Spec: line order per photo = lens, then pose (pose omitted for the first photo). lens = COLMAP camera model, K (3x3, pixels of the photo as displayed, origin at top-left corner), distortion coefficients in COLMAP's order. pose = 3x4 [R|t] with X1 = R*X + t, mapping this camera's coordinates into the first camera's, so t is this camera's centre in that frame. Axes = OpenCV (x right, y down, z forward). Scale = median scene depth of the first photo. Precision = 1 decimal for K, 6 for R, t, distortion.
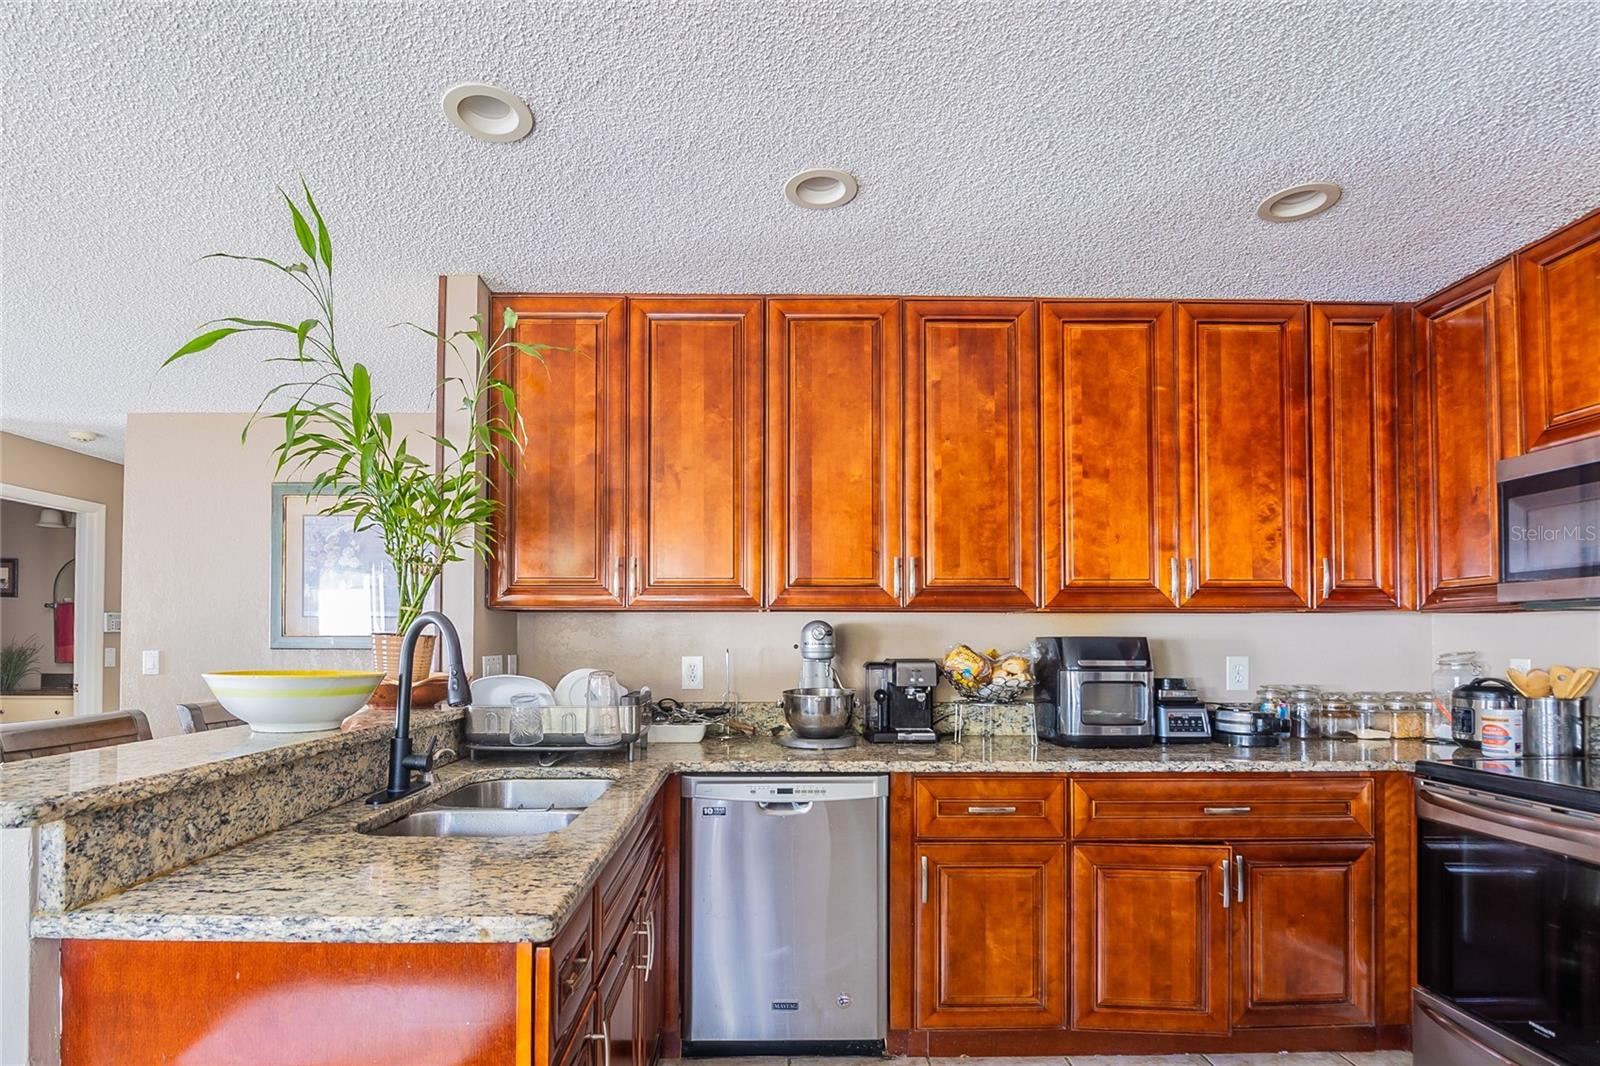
lens RADIAL K [[788.8, 0, 774.4], [0, 788.8, 636.4], [0, 0, 1]] dist [-0.003058, -0.001621]
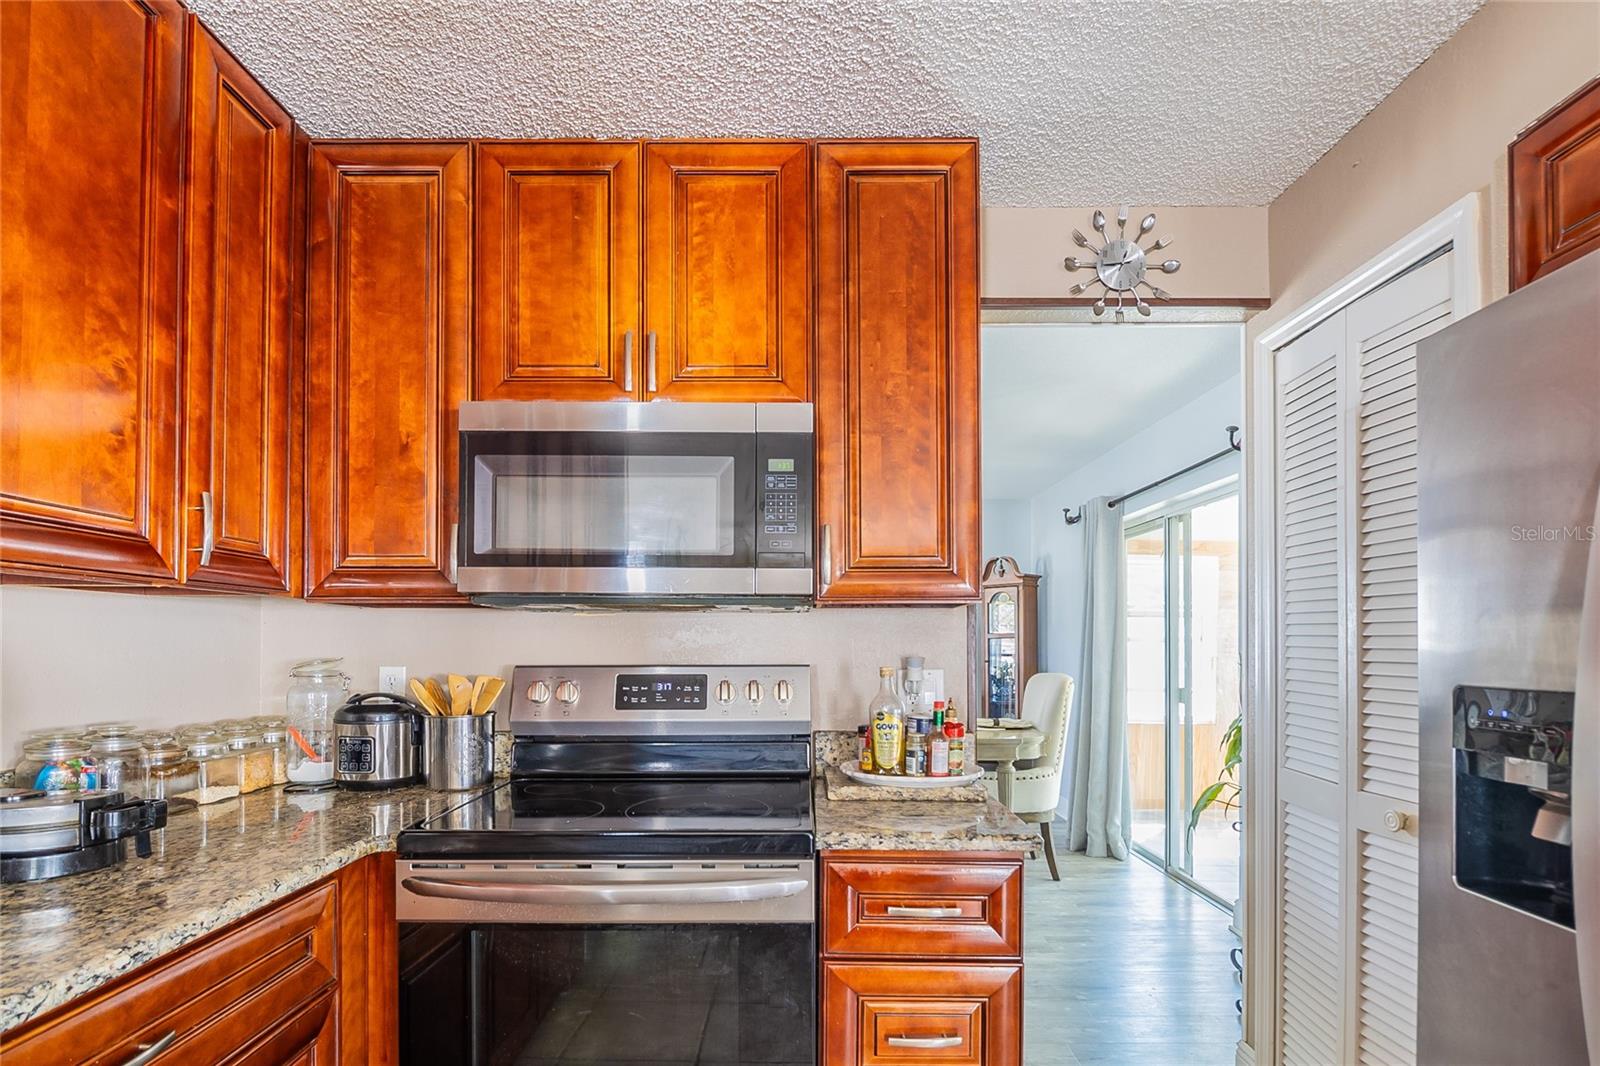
lens RADIAL K [[788.8, 0, 774.4], [0, 788.8, 636.4], [0, 0, 1]] dist [-0.003058, -0.001621]
pose [[0.015167, 0.010098, 0.999834, 0.163190], [-0.011068, 0.999889, -0.009930, 0.001986], [-0.999824, -0.010916, 0.015277, 0.612497]]
